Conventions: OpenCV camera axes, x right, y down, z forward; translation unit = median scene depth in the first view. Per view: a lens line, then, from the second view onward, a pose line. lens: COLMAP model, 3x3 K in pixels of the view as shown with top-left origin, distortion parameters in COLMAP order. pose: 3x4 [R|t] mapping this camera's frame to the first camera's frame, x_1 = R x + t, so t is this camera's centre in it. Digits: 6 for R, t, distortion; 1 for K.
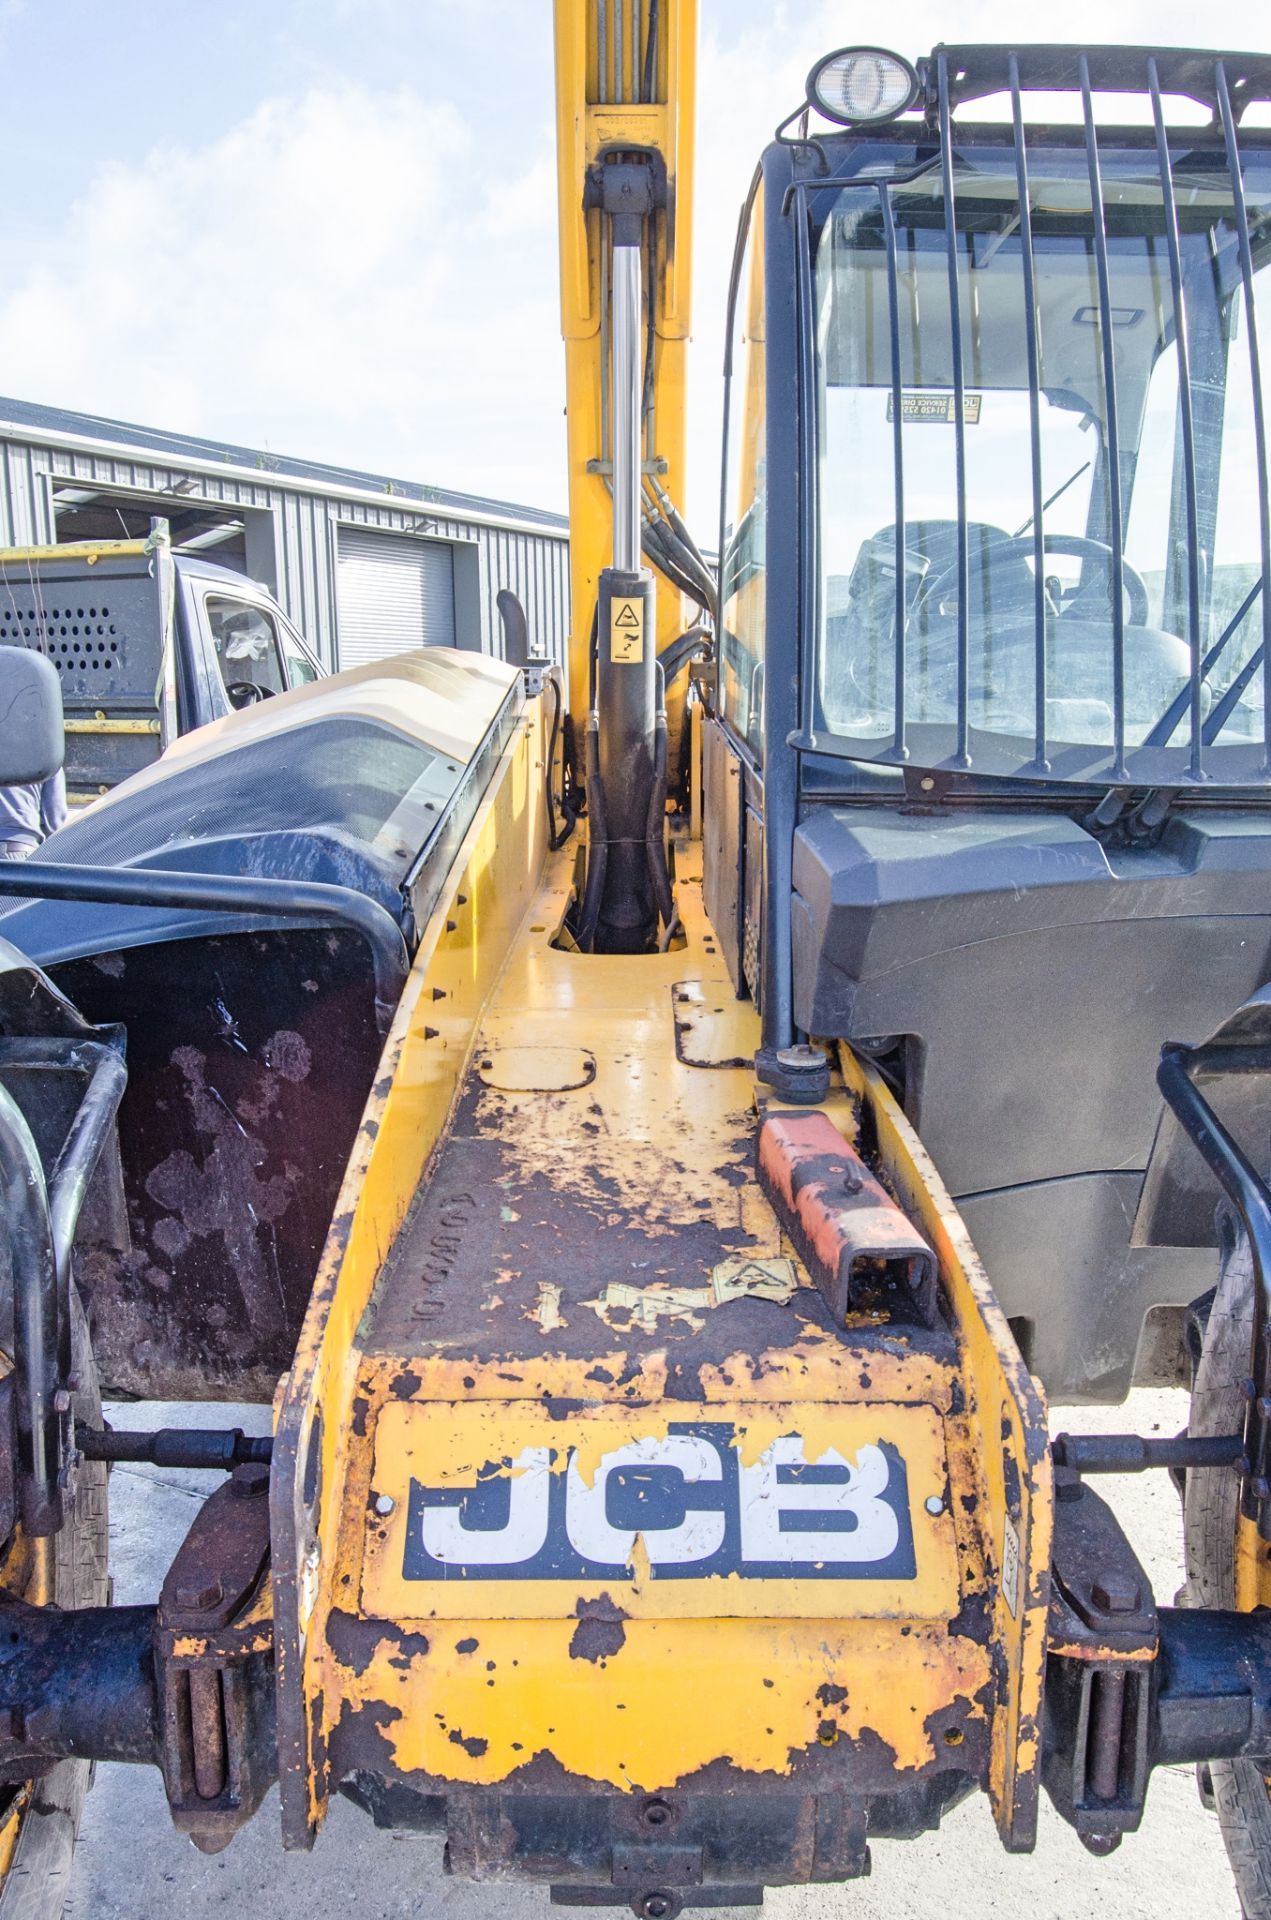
lens RADIAL K [[1530.7, 0, 635.5], [0, 1530.7, 960.0], [0, 0, 1]] dist [-0.004425, 0.005281]
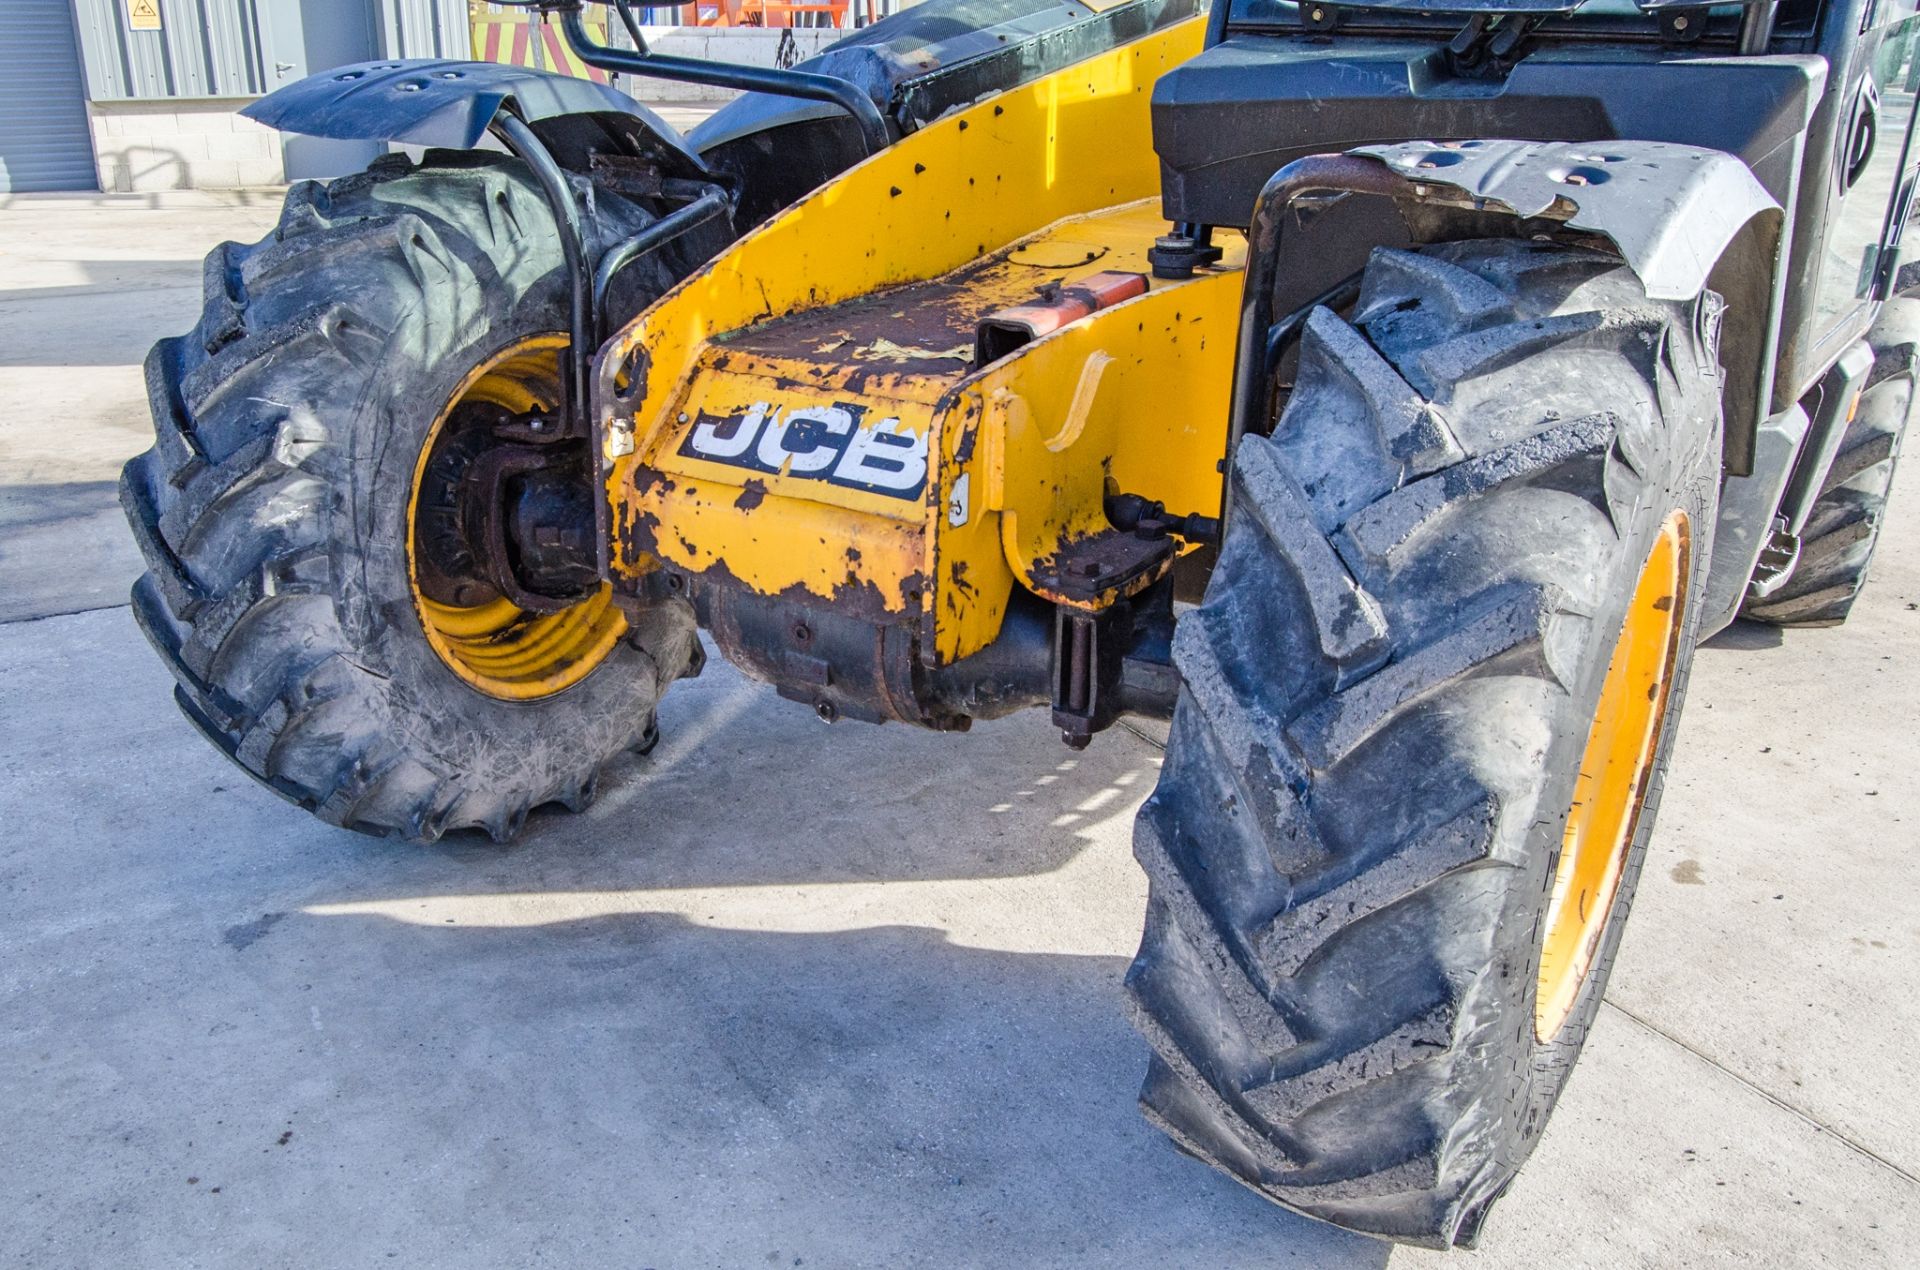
lens RADIAL K [[1671.0, 0, 854.3], [0, 1671.0, 645.2], [0, 0, 1]] dist [-0.012204, 0.020031]
pose [[0.808378, 0.212101, -0.549125, 1.034078], [-0.103957, 0.969609, 0.221477, 0.156606], [0.579412, -0.121951, 0.805859, -0.426451]]
